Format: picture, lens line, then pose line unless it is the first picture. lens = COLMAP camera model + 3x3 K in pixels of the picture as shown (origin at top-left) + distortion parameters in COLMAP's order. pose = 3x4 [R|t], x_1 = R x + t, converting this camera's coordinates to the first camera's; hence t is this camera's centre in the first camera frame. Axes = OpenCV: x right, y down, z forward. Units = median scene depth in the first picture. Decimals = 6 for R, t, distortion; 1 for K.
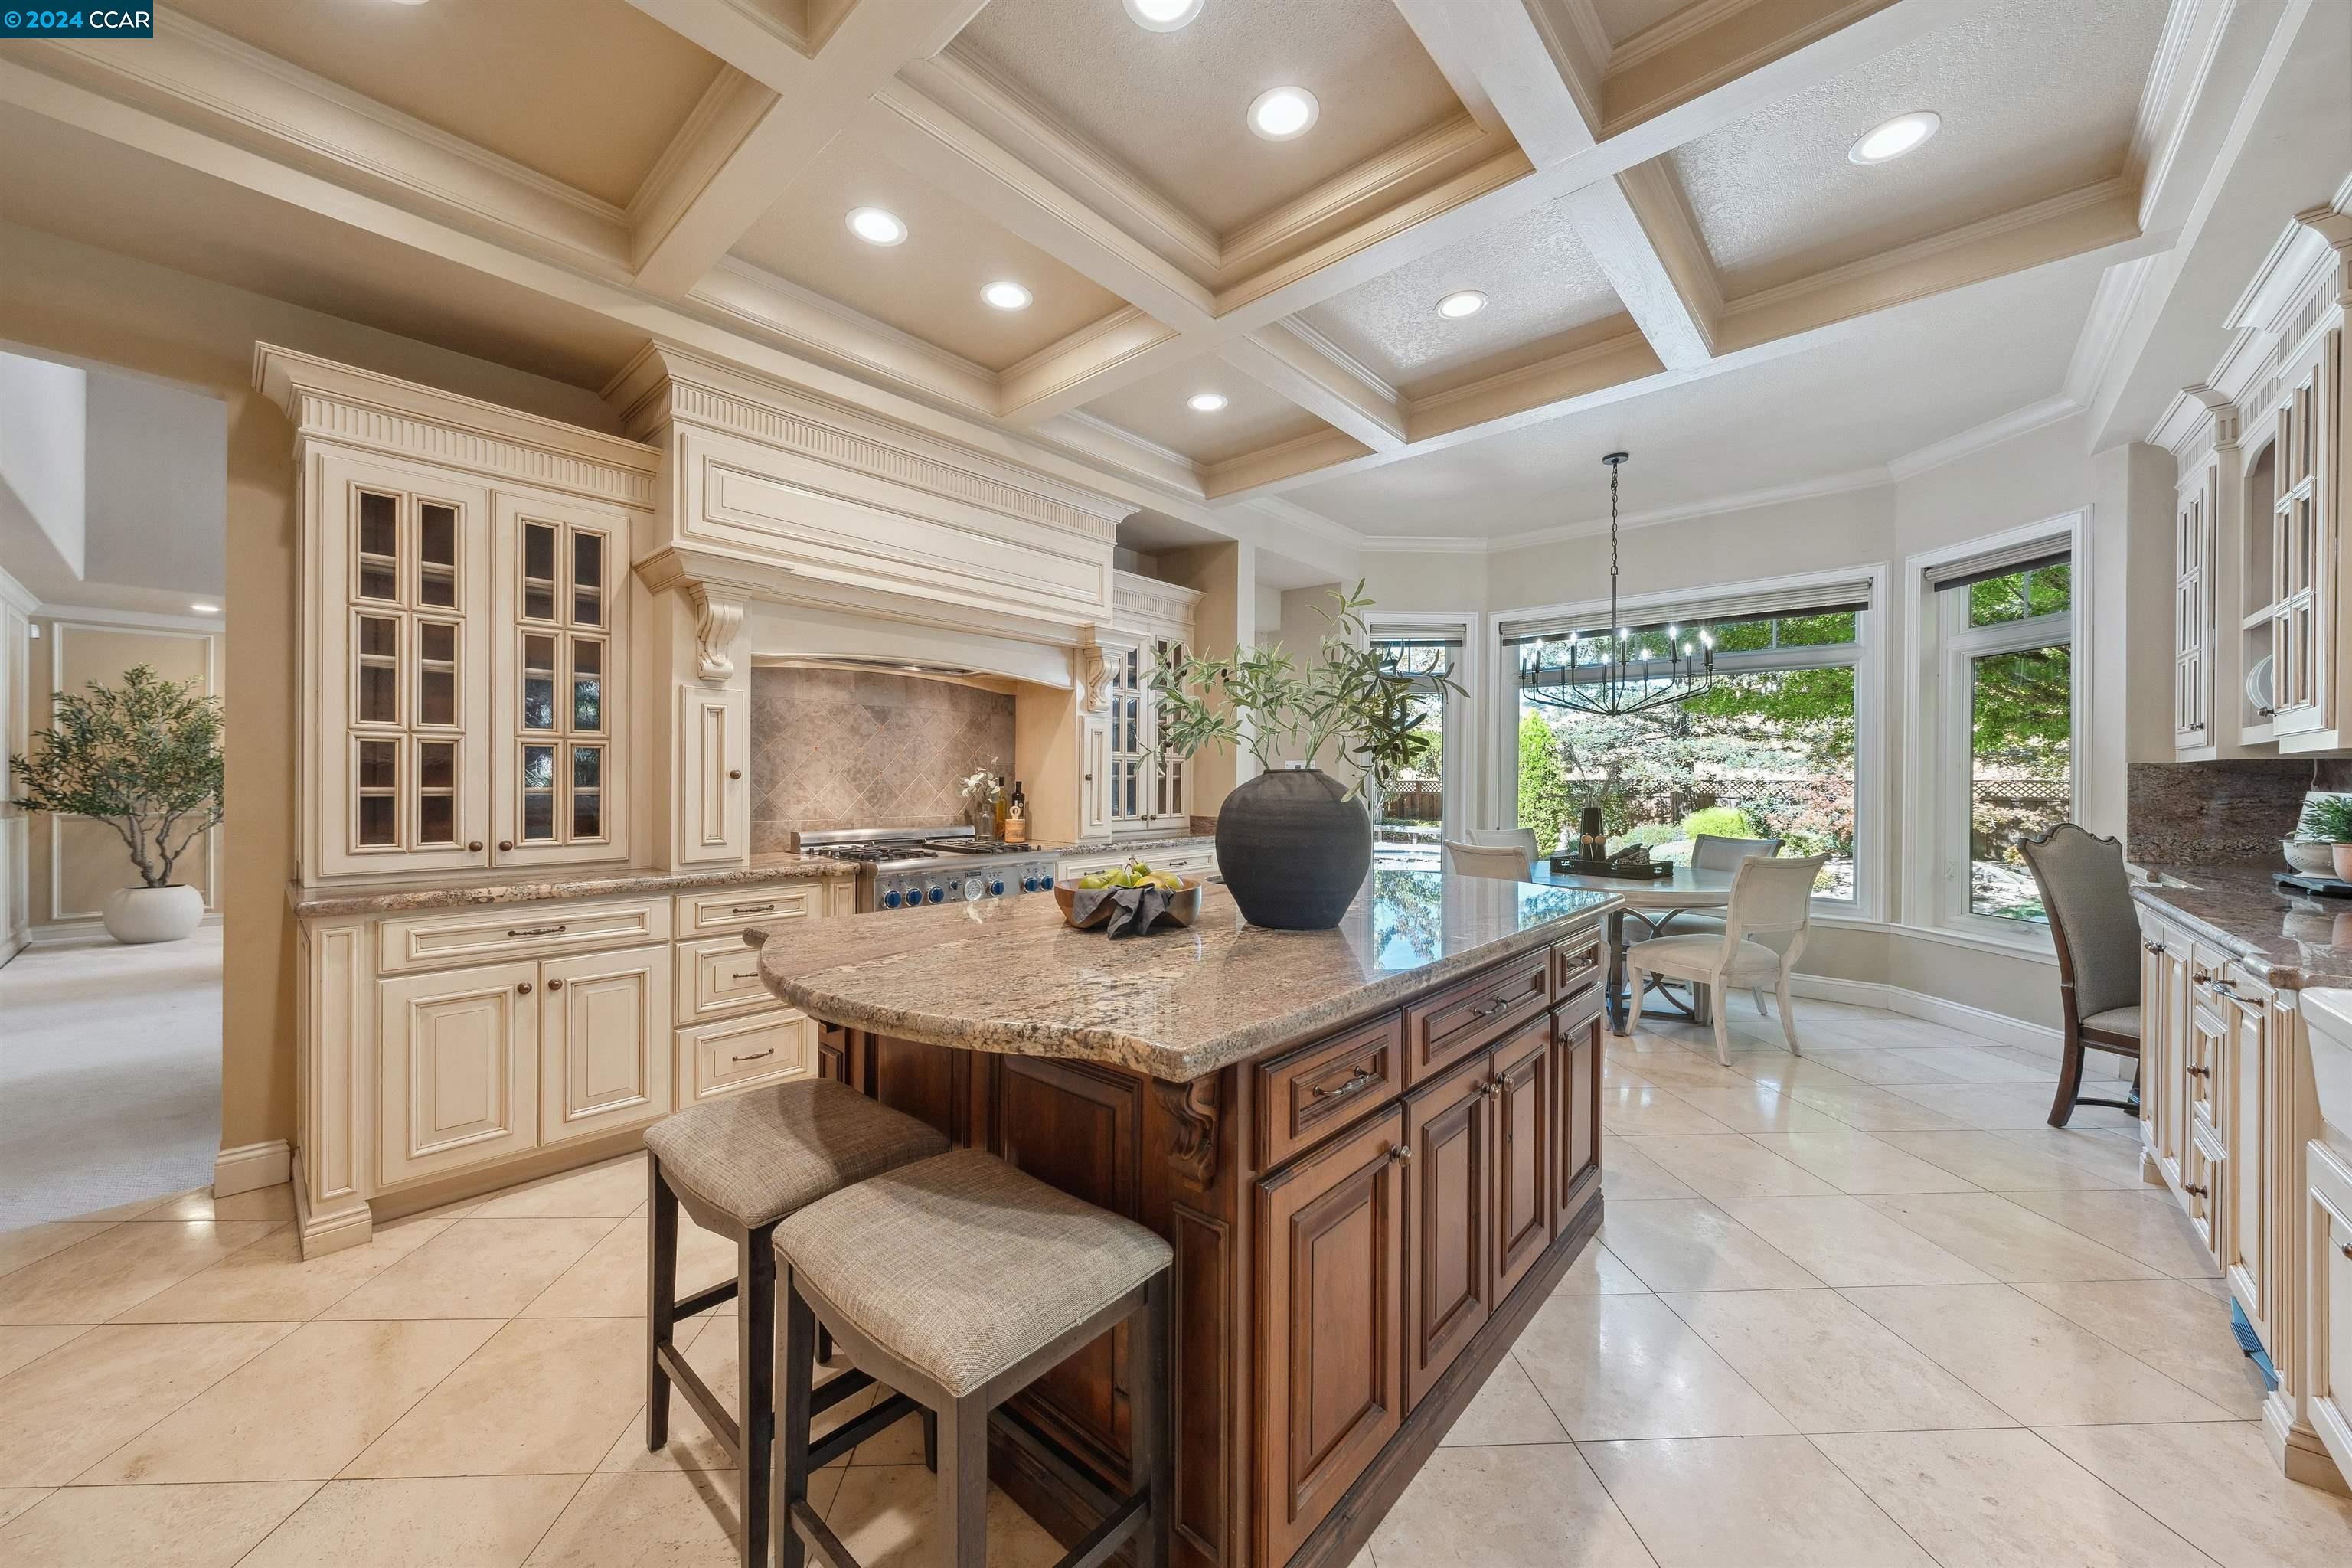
lens RADIAL K [[833.3, 0, 1158.6], [0, 833.3, 778.4], [0, 0, 1]] dist [0.001538, 0.000832]
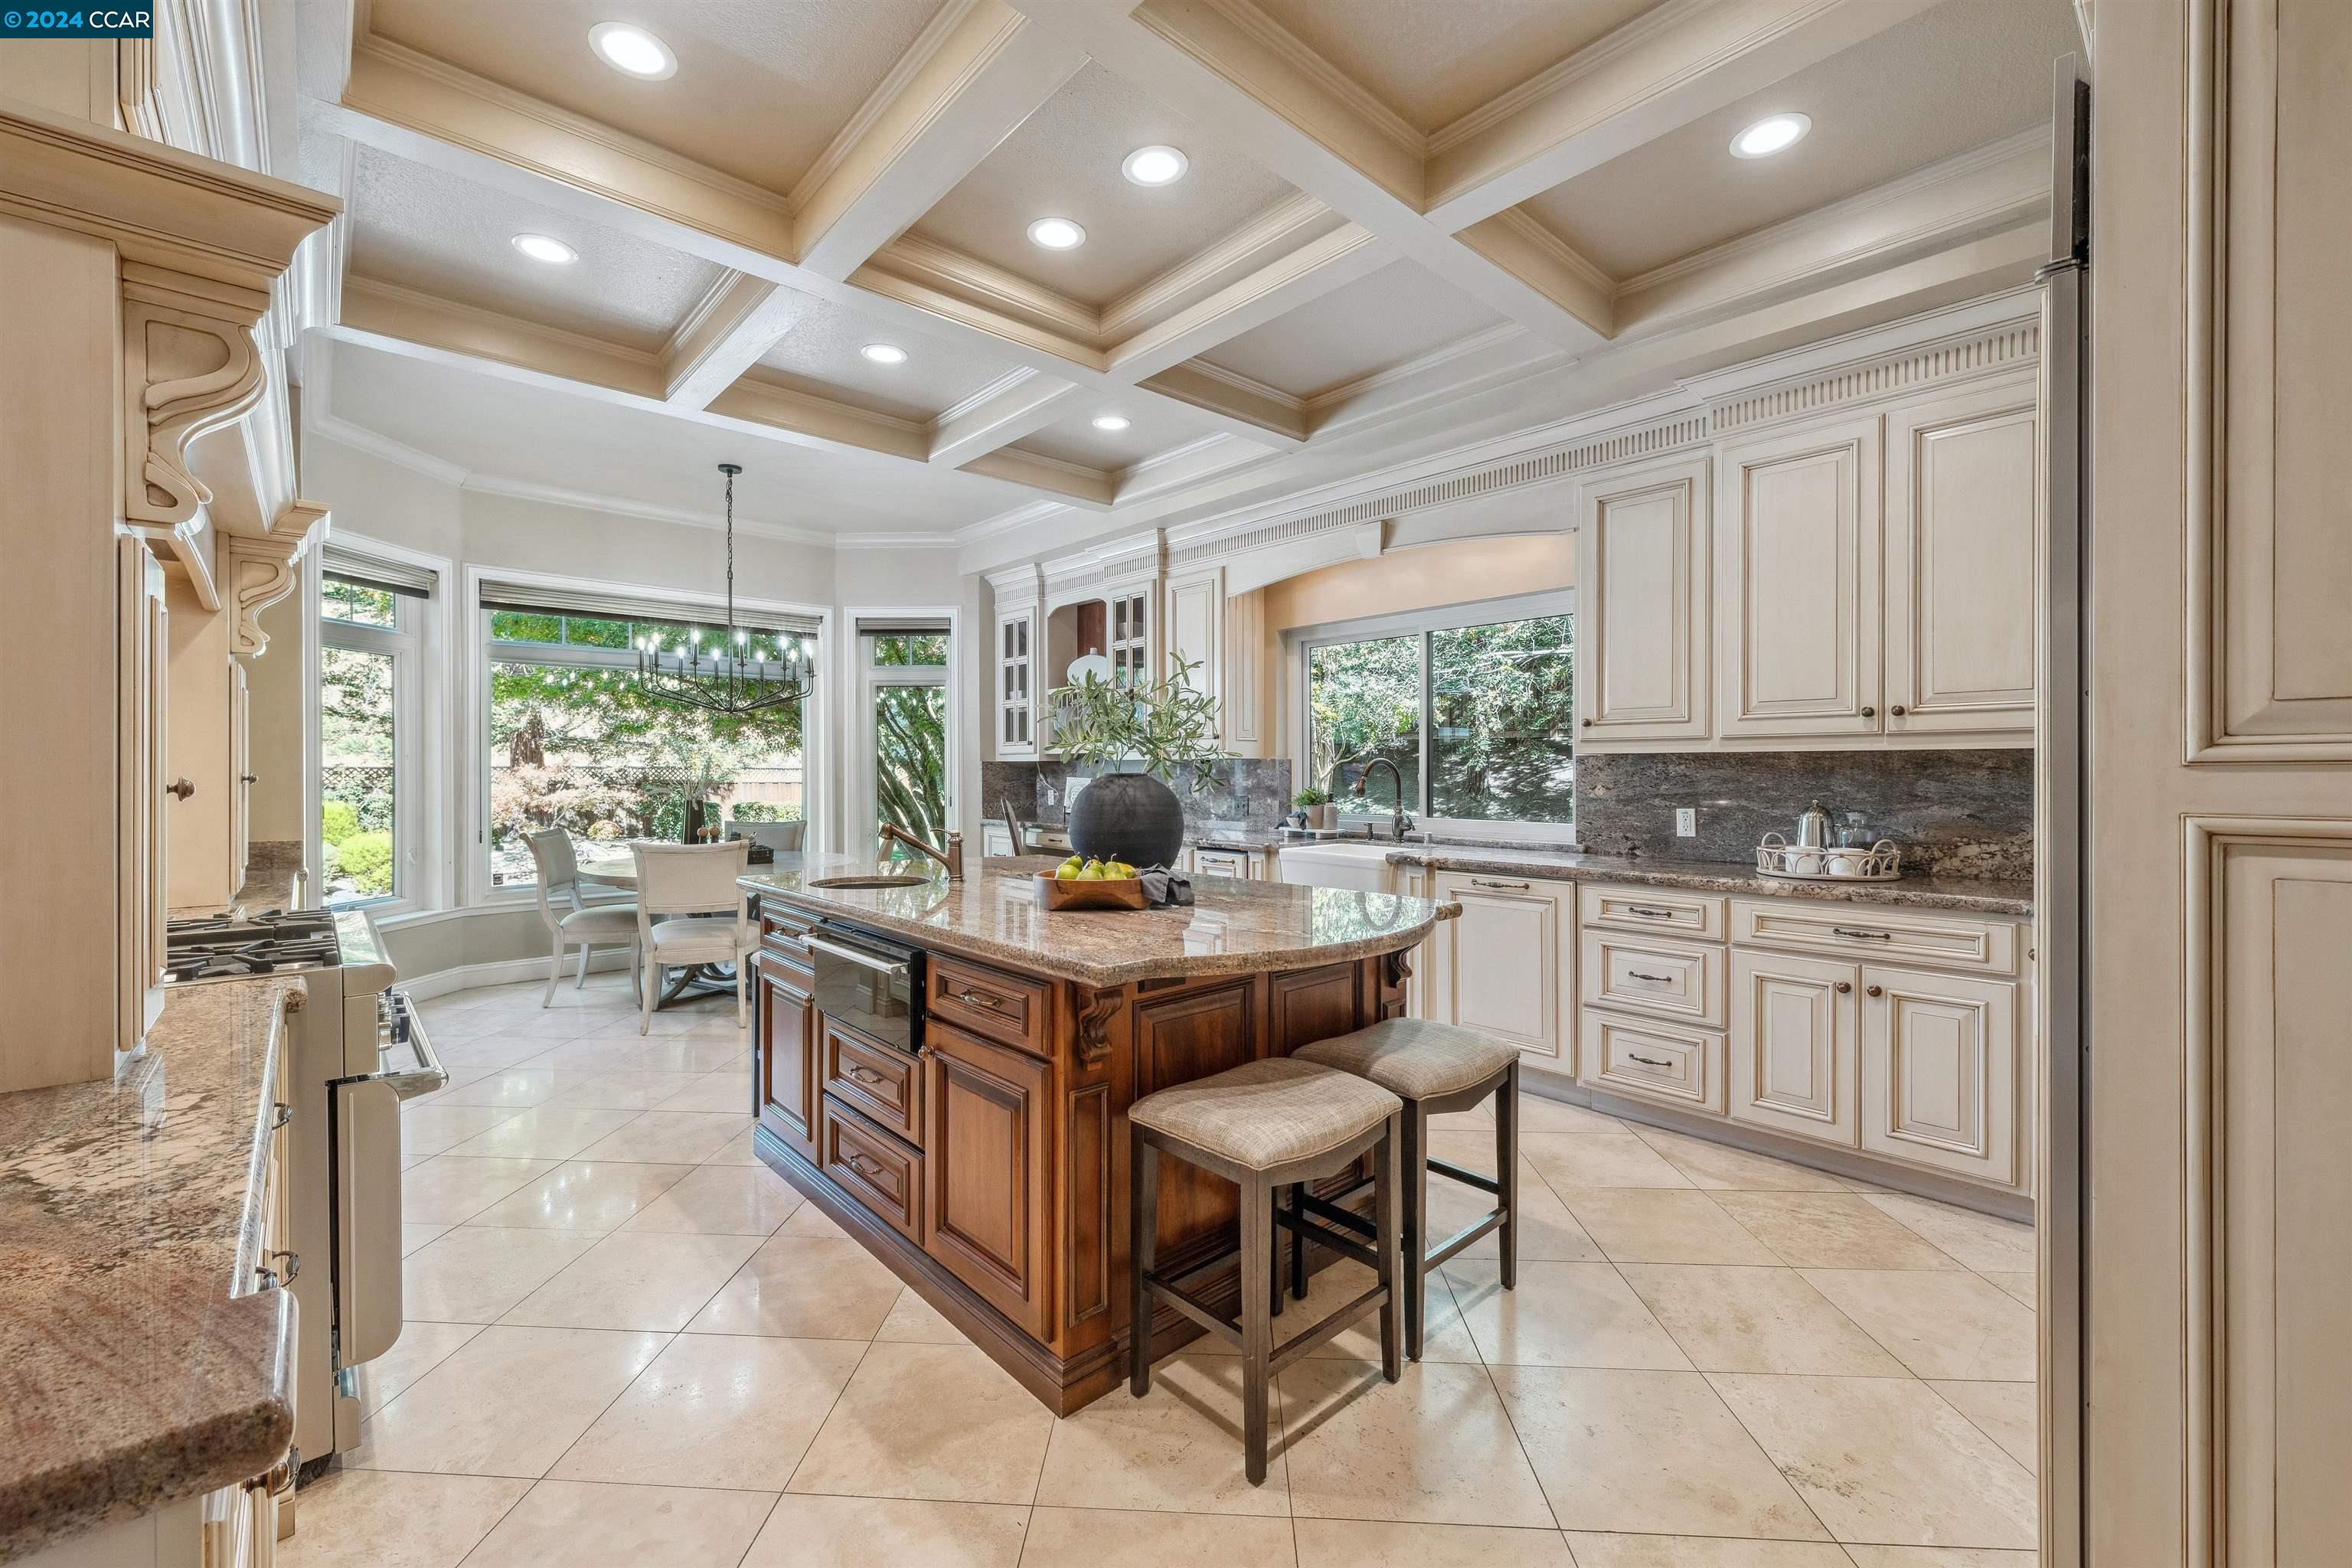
lens RADIAL K [[967.9, 0, 1152.1], [0, 967.9, 775.4], [0, 0, 1]] dist [-0.000607, -0.000734]
pose [[0.114176, -0.010059, 0.993410, -0.609013], [-0.005151, 0.999929, 0.010717, -0.014146], [-0.993447, -0.006340, 0.114116, 0.342479]]
